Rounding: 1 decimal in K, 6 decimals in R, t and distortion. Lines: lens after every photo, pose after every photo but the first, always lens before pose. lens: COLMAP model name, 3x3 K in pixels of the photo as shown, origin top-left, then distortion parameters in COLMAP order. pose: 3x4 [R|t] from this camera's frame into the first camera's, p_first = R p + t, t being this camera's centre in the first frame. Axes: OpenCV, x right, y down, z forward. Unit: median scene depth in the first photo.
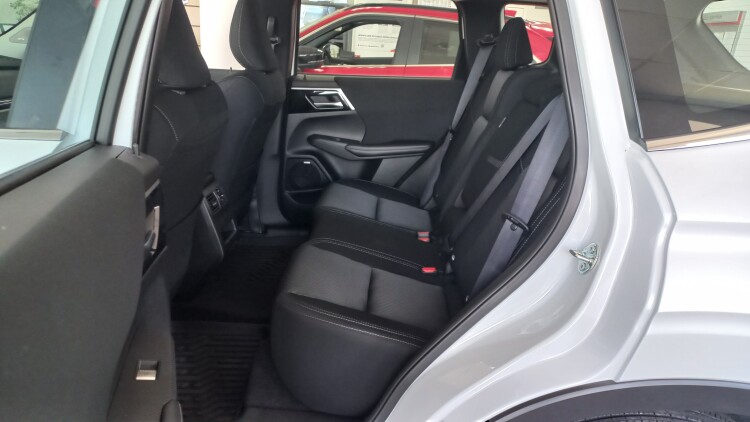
lens RADIAL K [[551.1, 0, 374.8], [0, 551.1, 217.0], [0, 0, 1]] dist [0.081440, -0.062015]
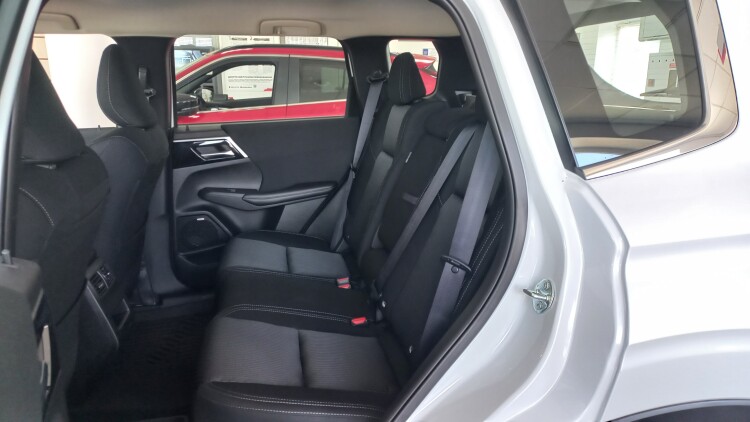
lens RADIAL K [[551.1, 0, 378.4], [0, 551.1, 210.5], [0, 0, 1]] dist [0.081440, -0.062015]
pose [[0.969999, -0.124535, 0.208787, -0.029211], [0.138697, 0.988831, -0.054561, -0.023175], [-0.199660, 0.081882, 0.976438, 0.046766]]
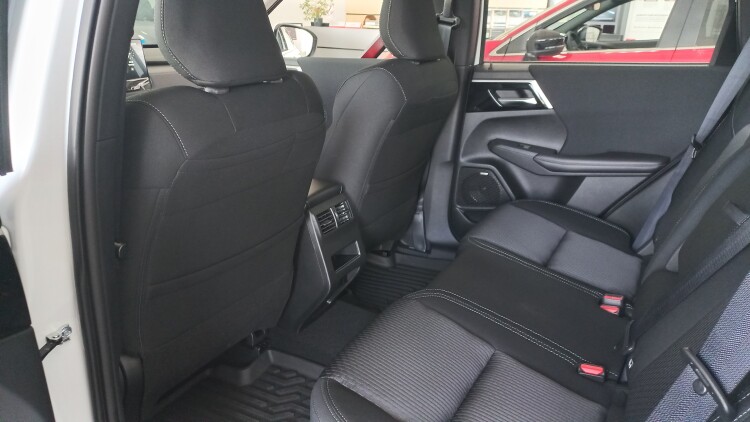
lens RADIAL K [[551.1, 0, 372.9], [0, 551.1, 213.4], [0, 0, 1]] dist [0.081440, -0.062015]
pose [[0.891359, 0.110011, -0.439746, 0.095521], [-0.104793, 0.993835, 0.036212, -0.055434], [0.441018, 0.013804, 0.897392, 0.218131]]
